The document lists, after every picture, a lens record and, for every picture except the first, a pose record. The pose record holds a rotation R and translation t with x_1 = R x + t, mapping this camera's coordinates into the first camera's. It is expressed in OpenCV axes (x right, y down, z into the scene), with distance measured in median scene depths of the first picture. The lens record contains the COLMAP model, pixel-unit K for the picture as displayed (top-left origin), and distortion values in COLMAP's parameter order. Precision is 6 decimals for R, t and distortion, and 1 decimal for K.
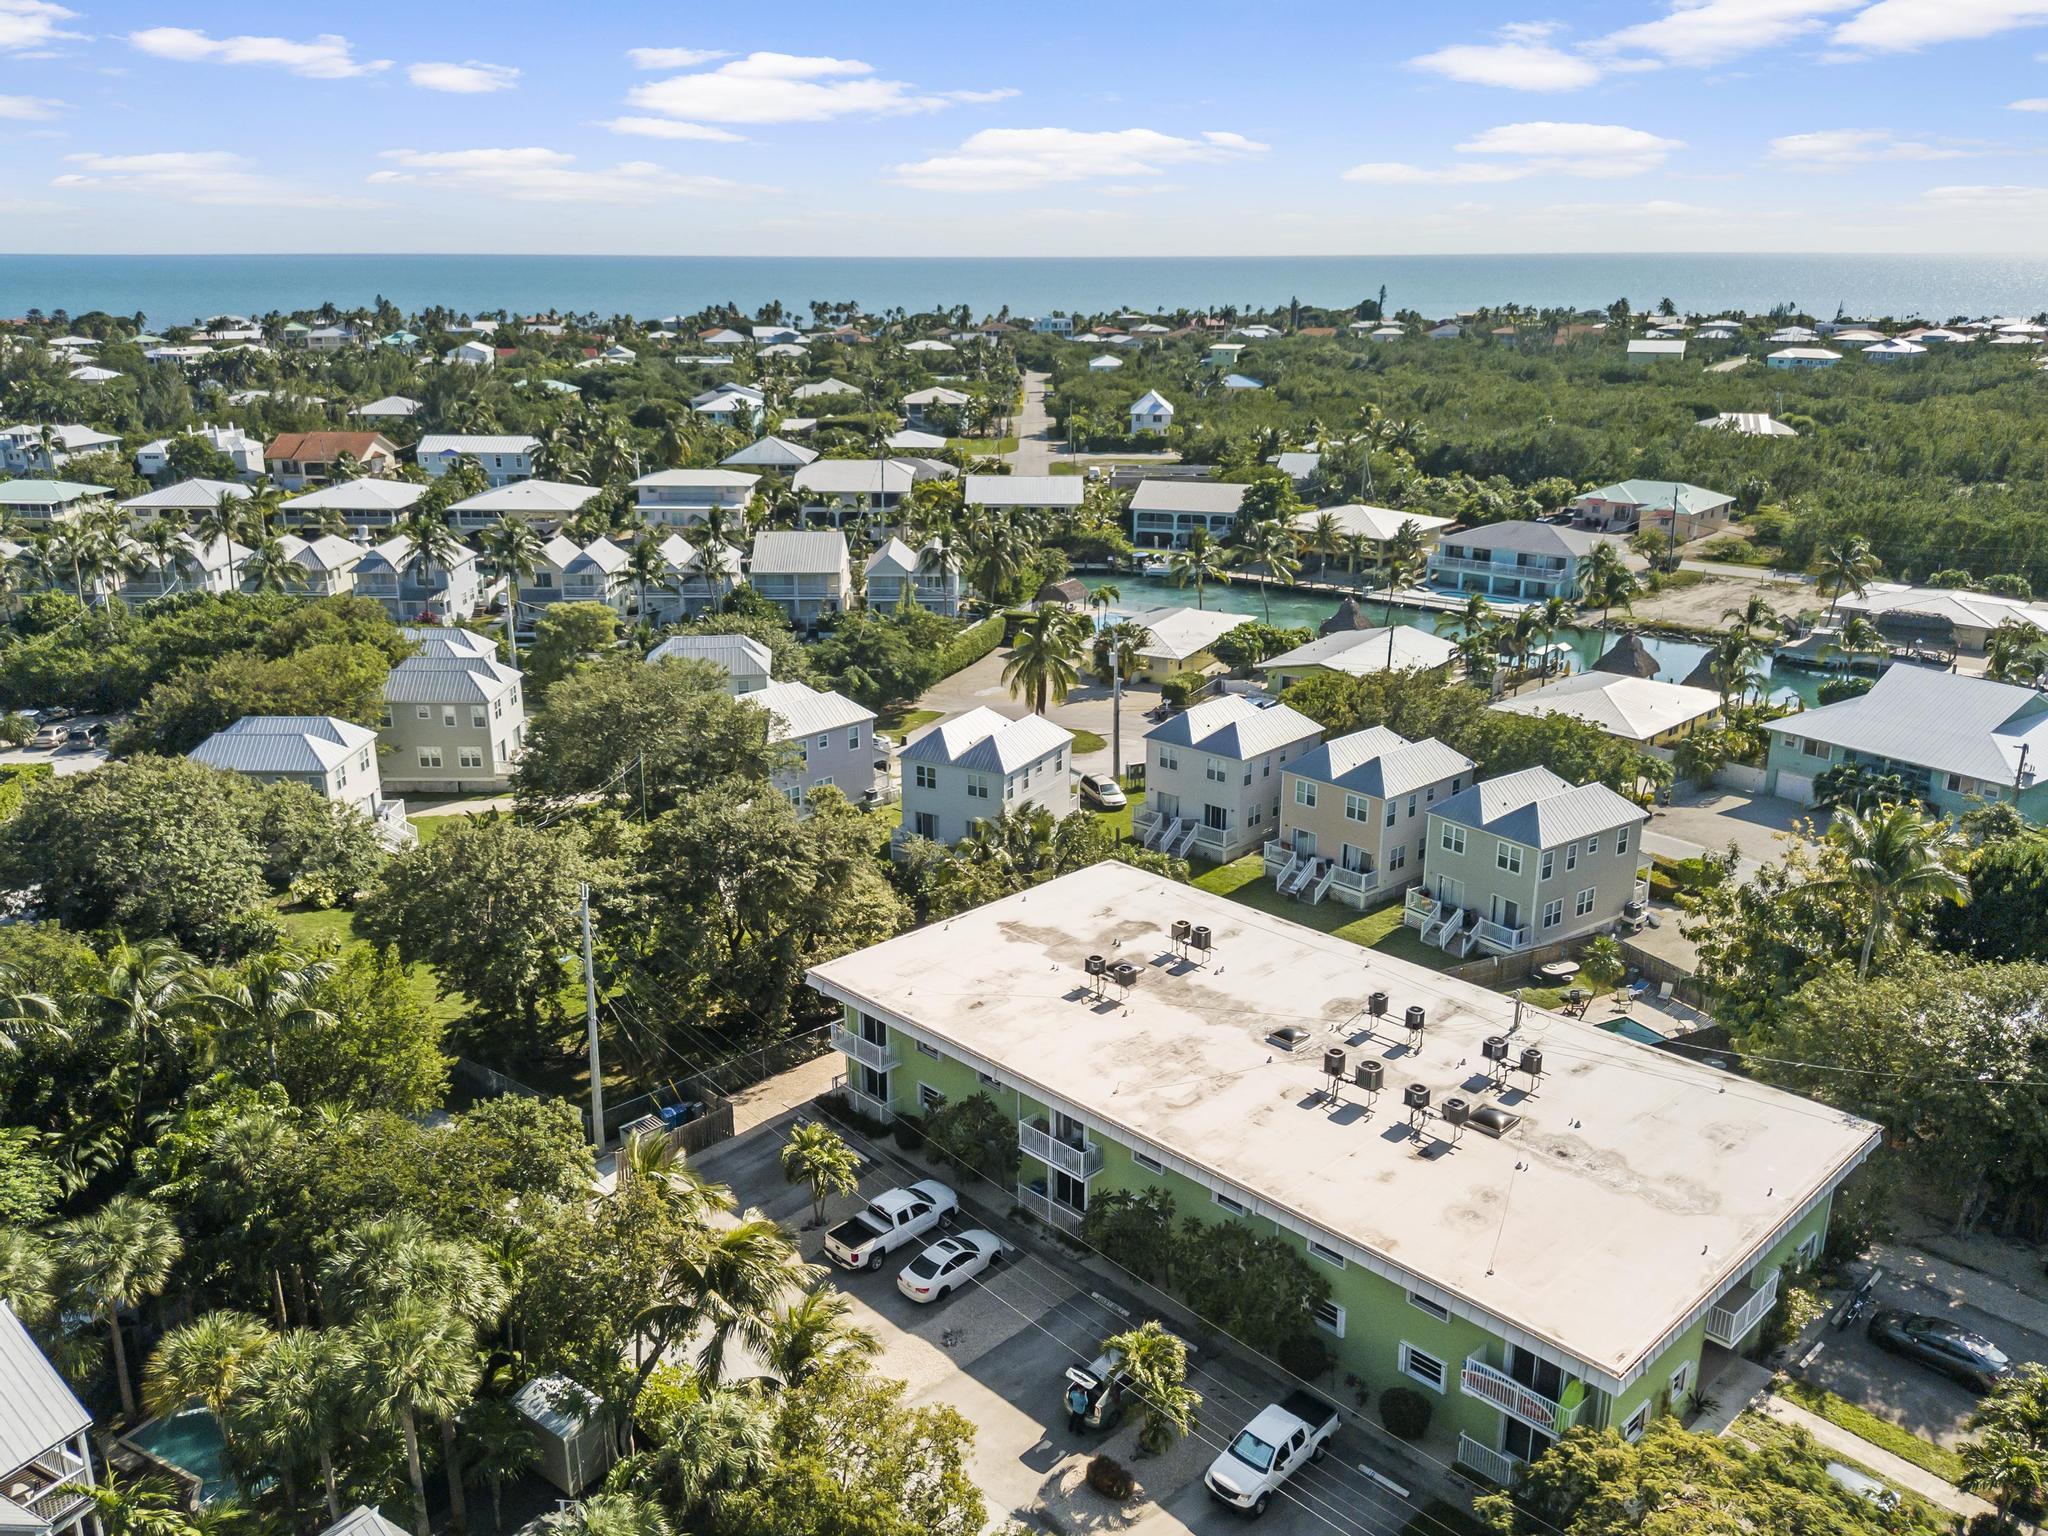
lens RADIAL K [[1628.0, 0, 1014.0], [0, 1628.0, 768.5], [0, 0, 1]] dist [0.093561, -0.139943]
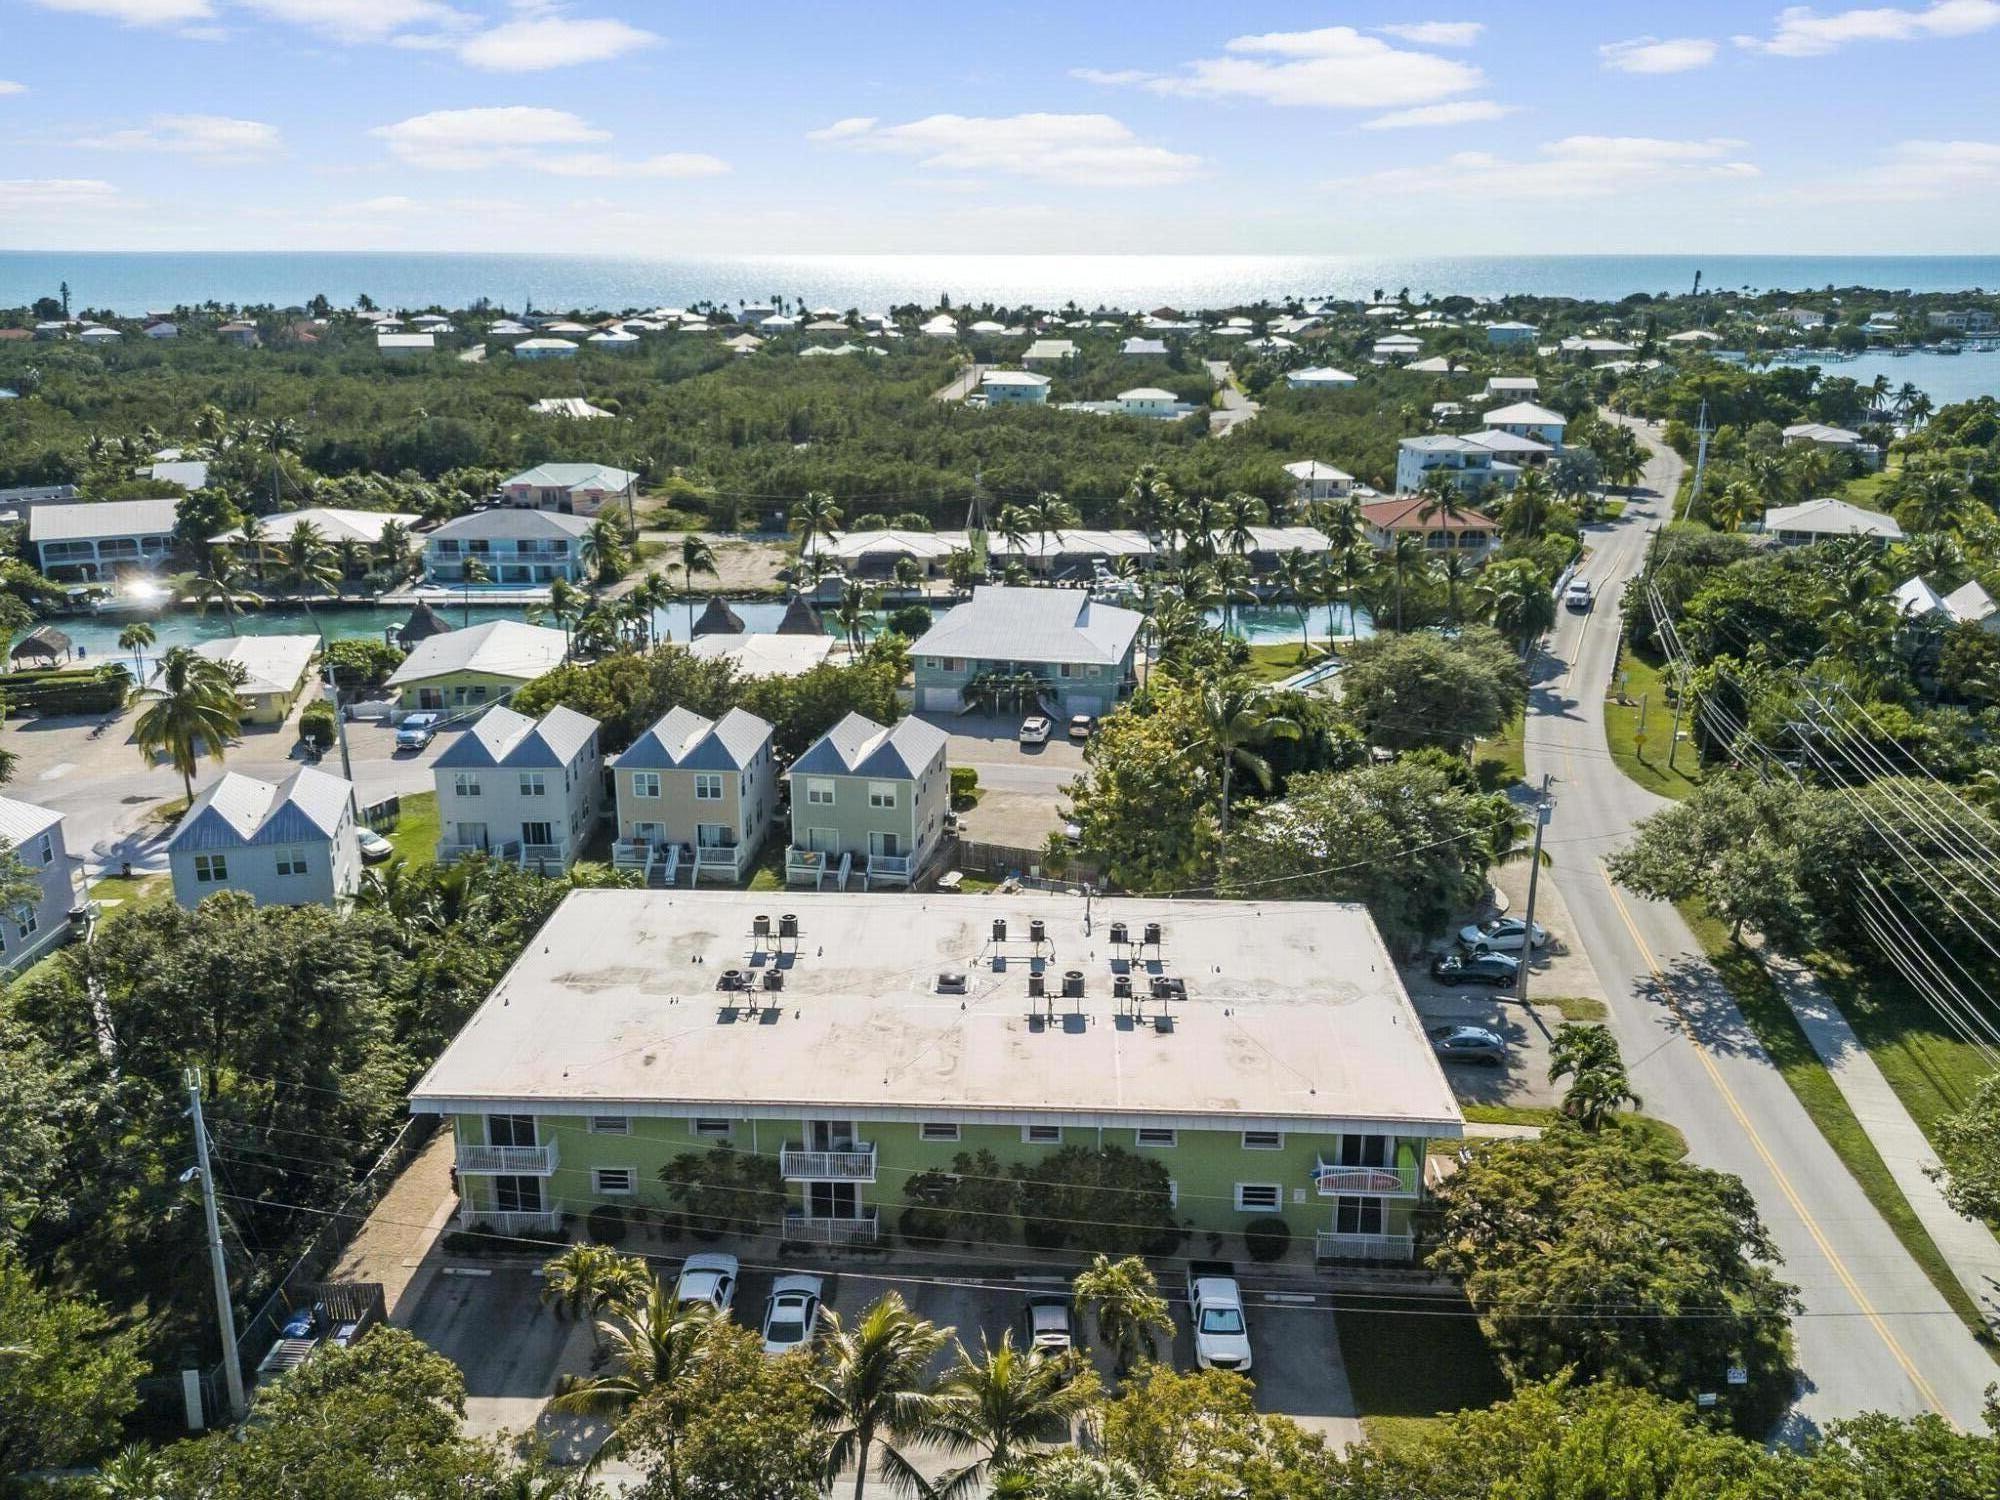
lens RADIAL K [[1589.8, 0, 978.1], [0, 1589.8, 746.7], [0, 0, 1]] dist [0.093561, -0.139943]
pose [[0.728796, -0.198352, 0.655372, -0.291321], [0.201450, 0.976876, 0.071638, -0.034469], [-0.654427, 0.079815, 0.751901, 0.129883]]
